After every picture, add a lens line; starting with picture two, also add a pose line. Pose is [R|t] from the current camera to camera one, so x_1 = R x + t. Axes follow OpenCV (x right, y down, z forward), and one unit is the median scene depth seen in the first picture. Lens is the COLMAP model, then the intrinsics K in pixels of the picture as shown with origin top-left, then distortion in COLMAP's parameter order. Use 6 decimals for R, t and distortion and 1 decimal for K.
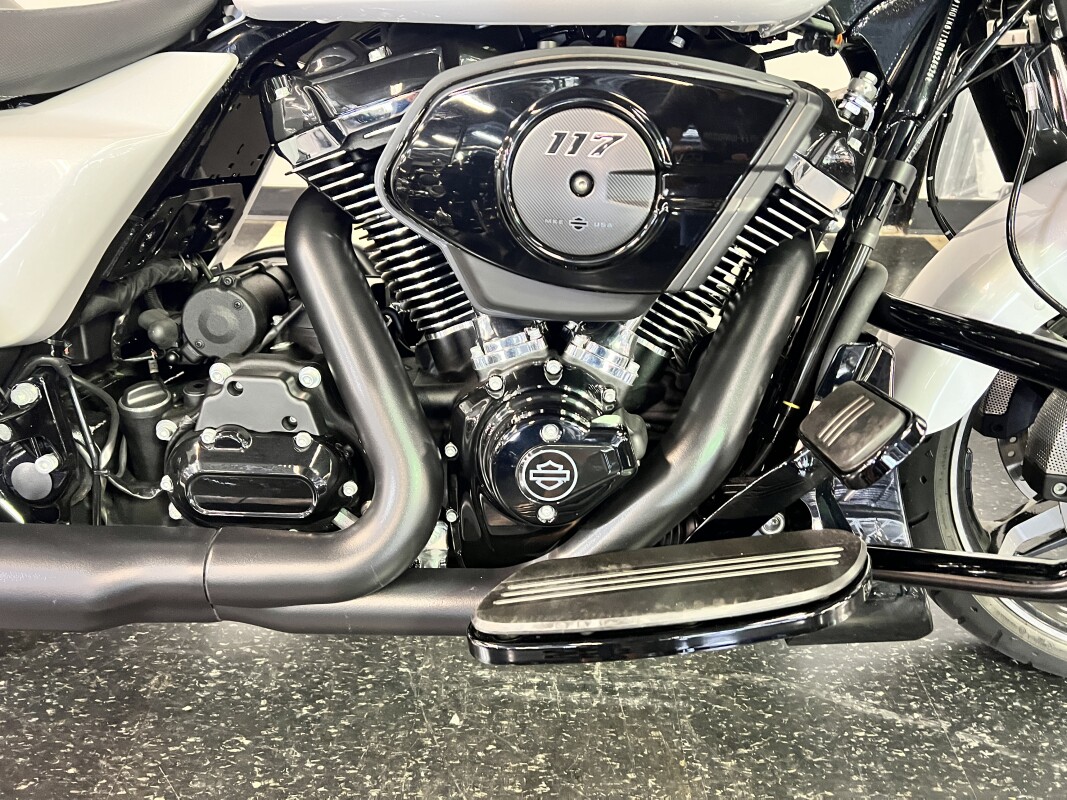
lens RADIAL K [[801.0, 0, 530.1], [0, 801.0, 402.9], [0, 0, 1]] dist [0.000334, -0.007439]
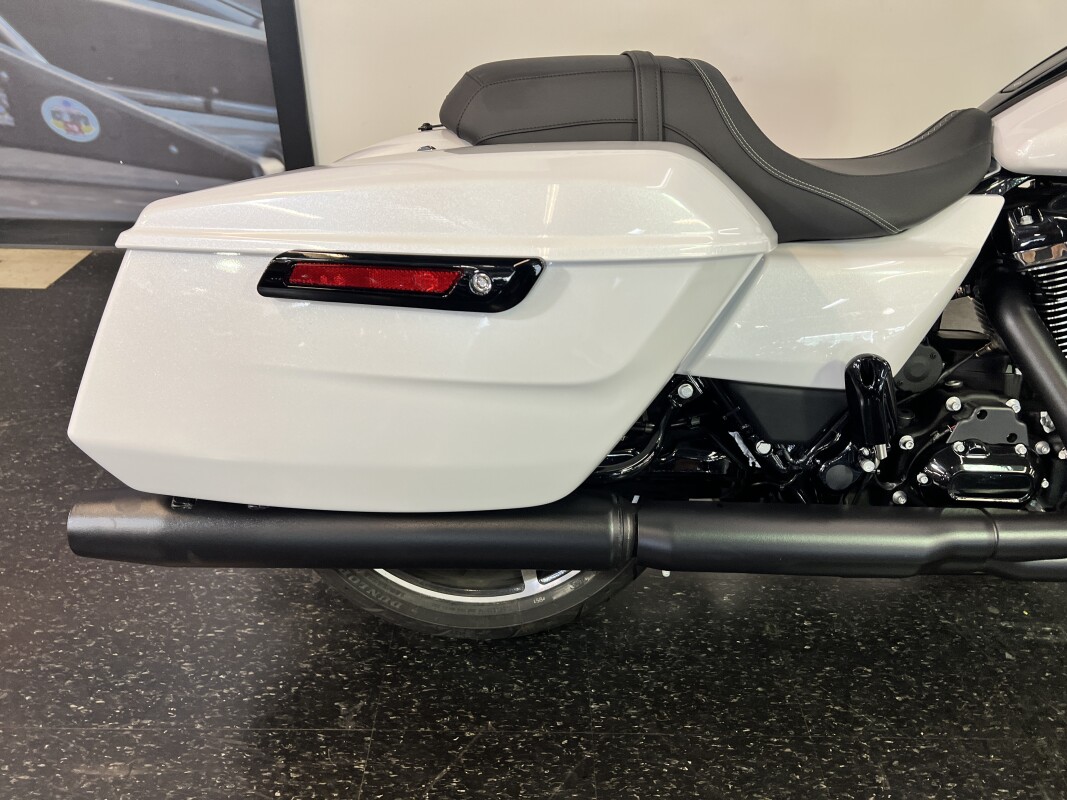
lens RADIAL K [[801.0, 0, 532.6], [0, 801.0, 396.4], [0, 0, 1]] dist [0.000334, -0.007439]
pose [[0.999846, -0.002302, -0.017415, -0.904836], [0.002073, 0.999911, -0.013195, -0.026316], [0.017444, 0.013156, 0.999761, -0.380113]]
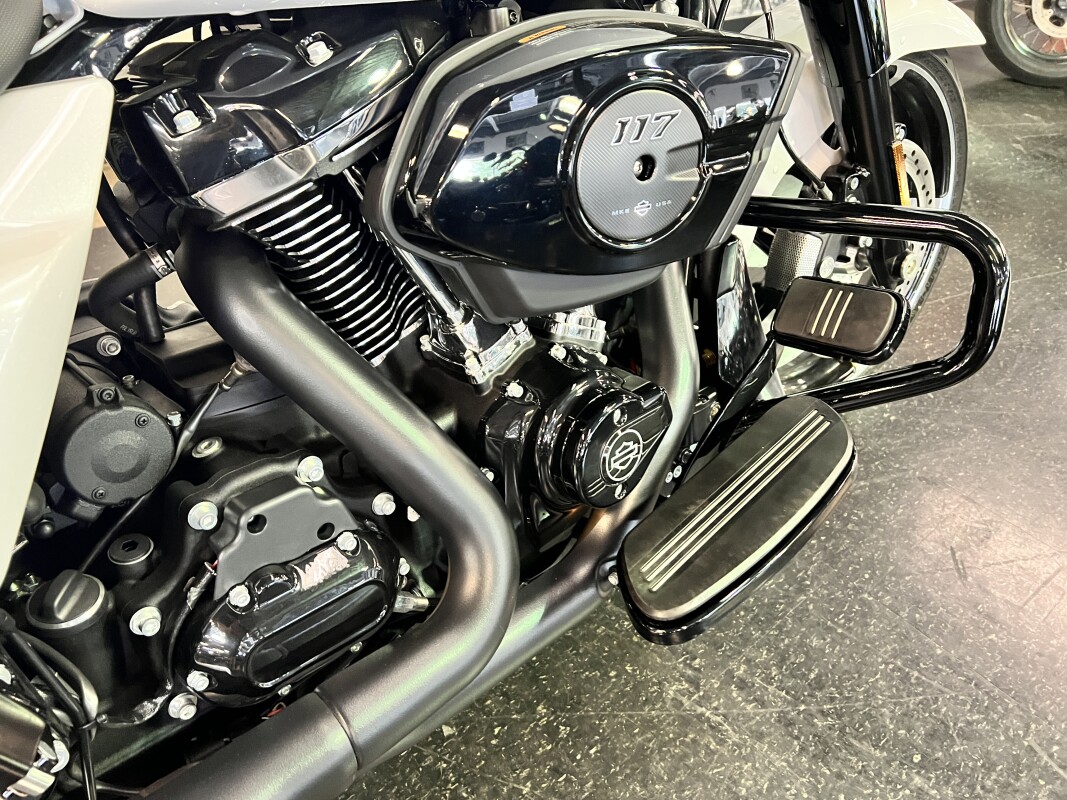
lens RADIAL K [[801.0, 0, 533.5], [0, 801.0, 404.6], [0, 0, 1]] dist [0.000334, -0.007439]
pose [[0.737050, -0.377897, 0.560313, -0.428656], [0.291444, 0.925737, 0.240980, -0.175339], [-0.609768, -0.014314, 0.792451, 0.191636]]
